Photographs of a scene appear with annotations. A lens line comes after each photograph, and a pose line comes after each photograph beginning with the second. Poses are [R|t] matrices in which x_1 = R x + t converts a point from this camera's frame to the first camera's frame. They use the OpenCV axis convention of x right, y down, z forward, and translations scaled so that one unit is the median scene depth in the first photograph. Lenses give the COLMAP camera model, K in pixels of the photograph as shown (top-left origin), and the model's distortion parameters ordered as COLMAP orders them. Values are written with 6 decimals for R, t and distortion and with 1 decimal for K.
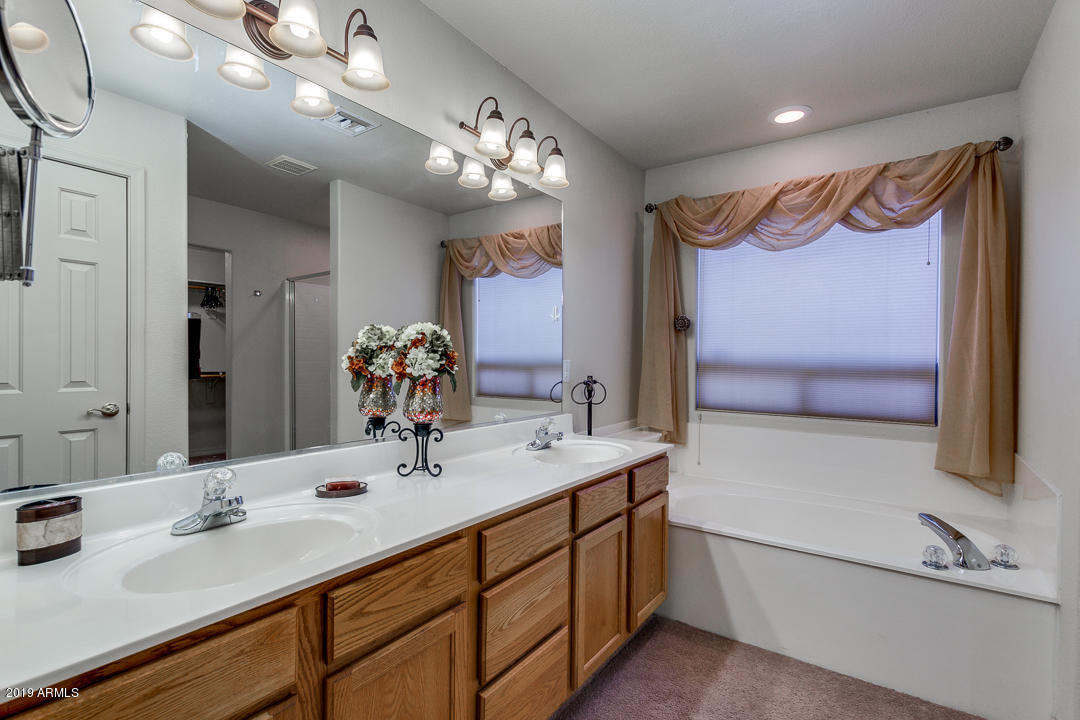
lens RADIAL K [[521.6, 0, 530.9], [0, 521.6, 360.7], [0, 0, 1]] dist [-0.001671, 0.000385]
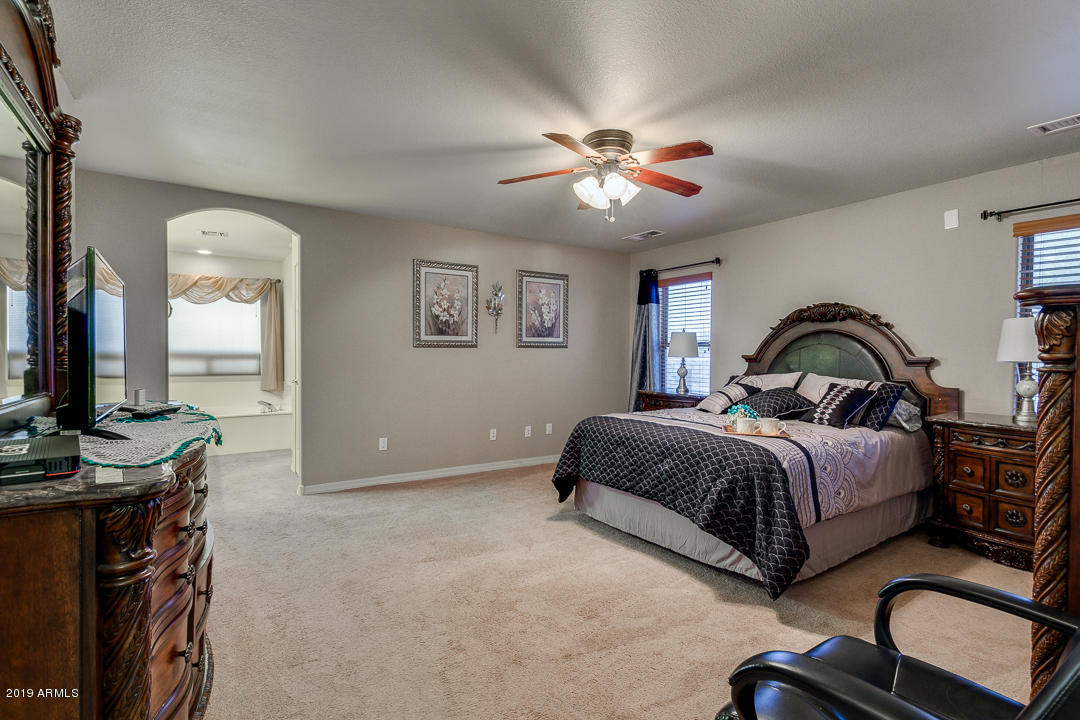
lens RADIAL K [[521.6, 0, 533.5], [0, 521.6, 359.9], [0, 0, 1]] dist [-0.001671, 0.000385]
pose [[0.377804, -0.024109, 0.925572, -0.411522], [0.002916, 0.999687, 0.024849, -0.007443], [-0.925881, -0.006689, 0.377756, -0.463555]]
